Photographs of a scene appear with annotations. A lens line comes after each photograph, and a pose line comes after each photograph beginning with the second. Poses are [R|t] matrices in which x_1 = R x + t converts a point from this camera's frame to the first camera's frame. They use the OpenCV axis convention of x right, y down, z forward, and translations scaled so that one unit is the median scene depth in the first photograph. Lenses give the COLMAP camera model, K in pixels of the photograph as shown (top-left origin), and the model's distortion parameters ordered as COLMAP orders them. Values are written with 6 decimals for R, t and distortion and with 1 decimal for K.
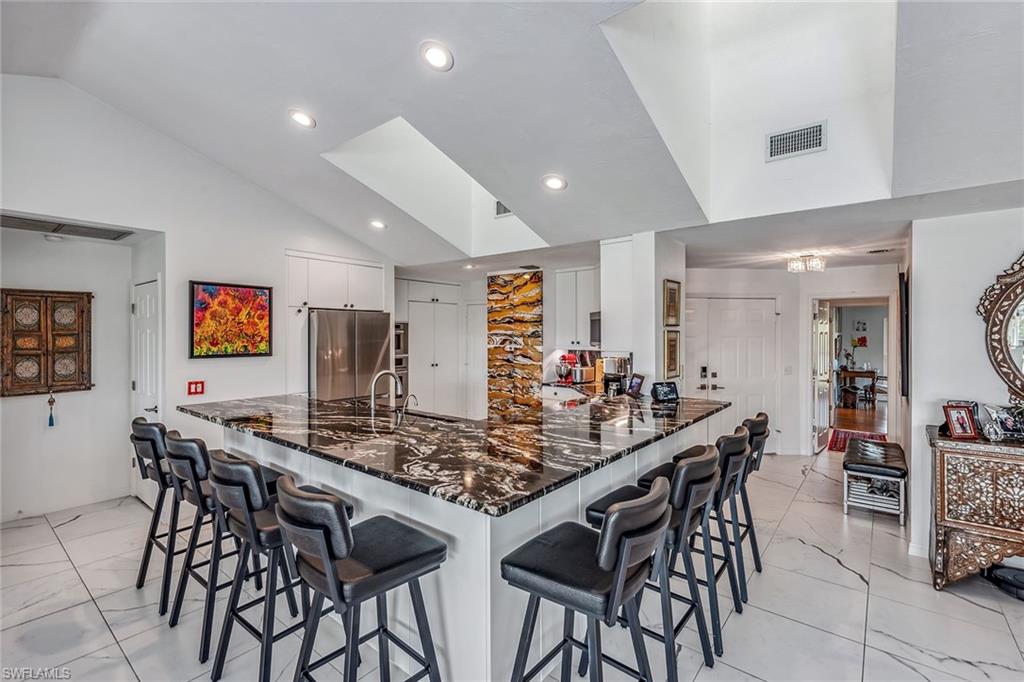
lens RADIAL K [[450.7, 0, 512.0], [0, 450.7, 341.0], [0, 0, 1]] dist [0.000826, 0.000074]
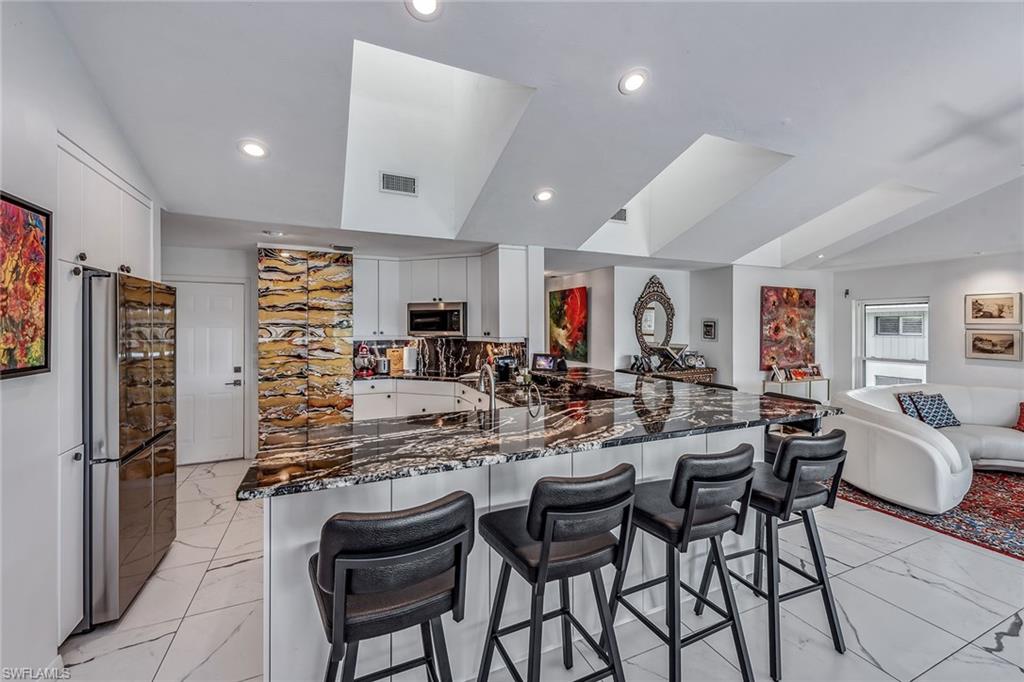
lens RADIAL K [[423.6, 0, 511.8], [0, 423.6, 339.1], [0, 0, 1]] dist [0.000463, 0.000024]
pose [[0.448357, -0.027606, 0.893428, -0.530841], [0.014591, 0.999616, 0.023565, -0.000432], [-0.893736, 0.002470, 0.448587, 0.320909]]
